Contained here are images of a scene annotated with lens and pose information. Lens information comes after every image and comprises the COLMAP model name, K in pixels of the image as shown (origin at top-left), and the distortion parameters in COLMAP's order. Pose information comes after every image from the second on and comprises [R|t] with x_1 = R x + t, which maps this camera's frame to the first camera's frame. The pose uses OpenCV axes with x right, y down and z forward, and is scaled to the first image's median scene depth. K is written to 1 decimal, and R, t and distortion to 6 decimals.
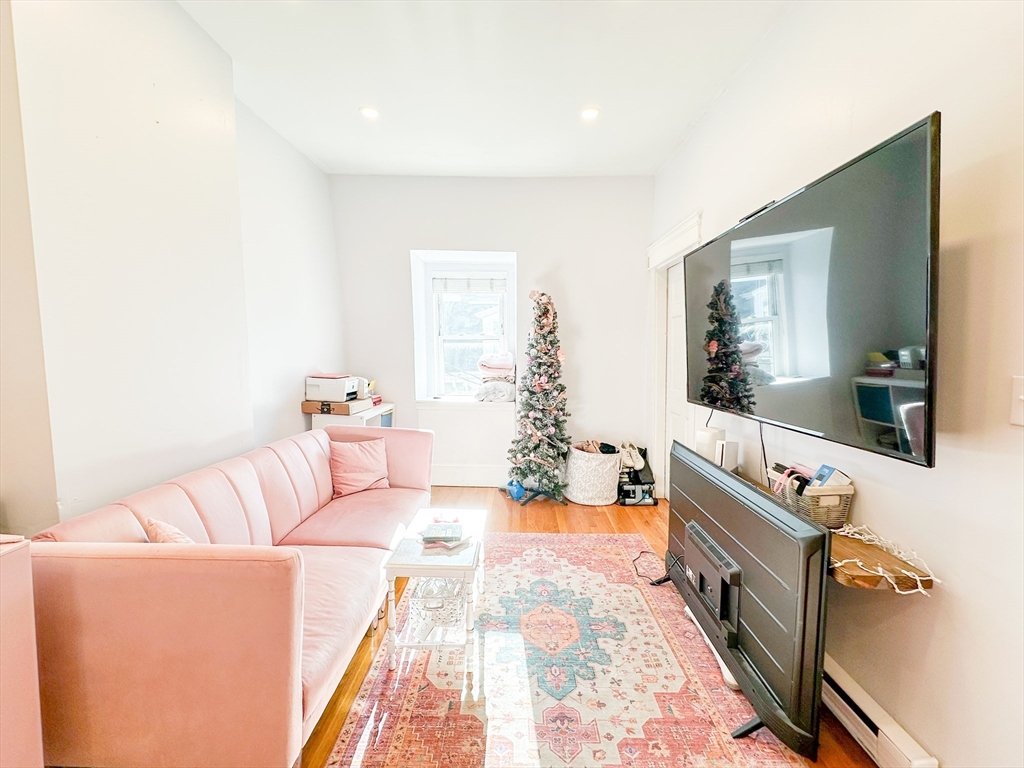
lens RADIAL K [[411.4, 0, 511.9], [0, 411.4, 381.7], [0, 0, 1]] dist [-0.008512, 0.000005]
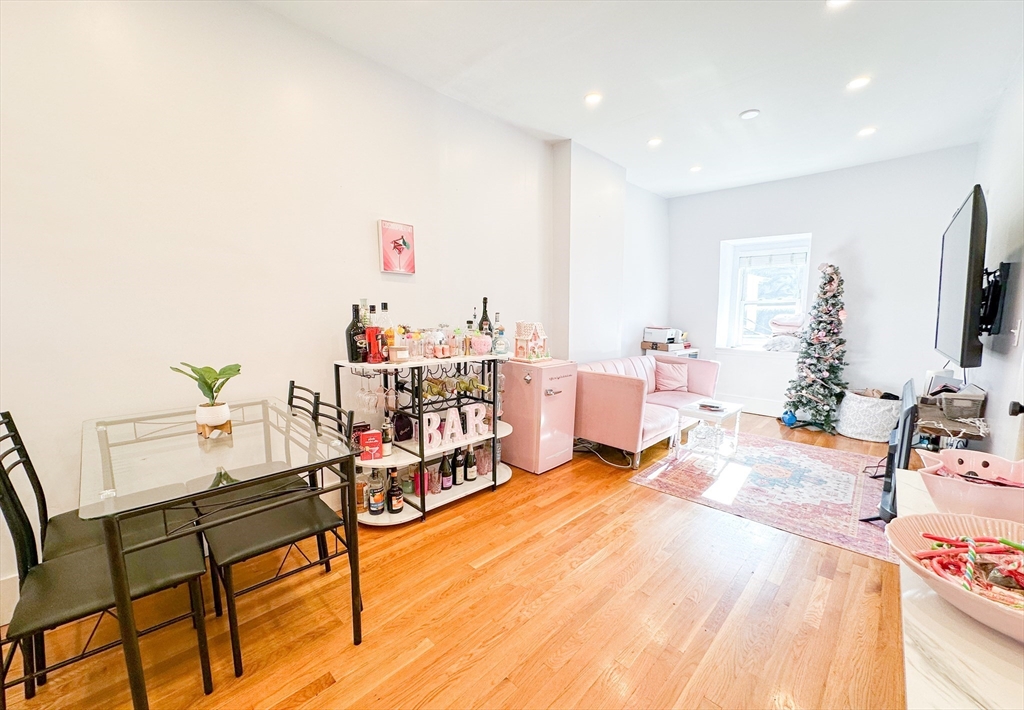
lens RADIAL K [[405.7, 0, 506.4], [0, 405.7, 374.9], [0, 0, 1]] dist [-0.000223, -0.000003]
pose [[0.722261, 0.100543, -0.684274, 0.242042], [-0.051630, 0.994454, 0.091622, 0.055480], [0.689691, -0.030846, 0.723446, -0.587478]]
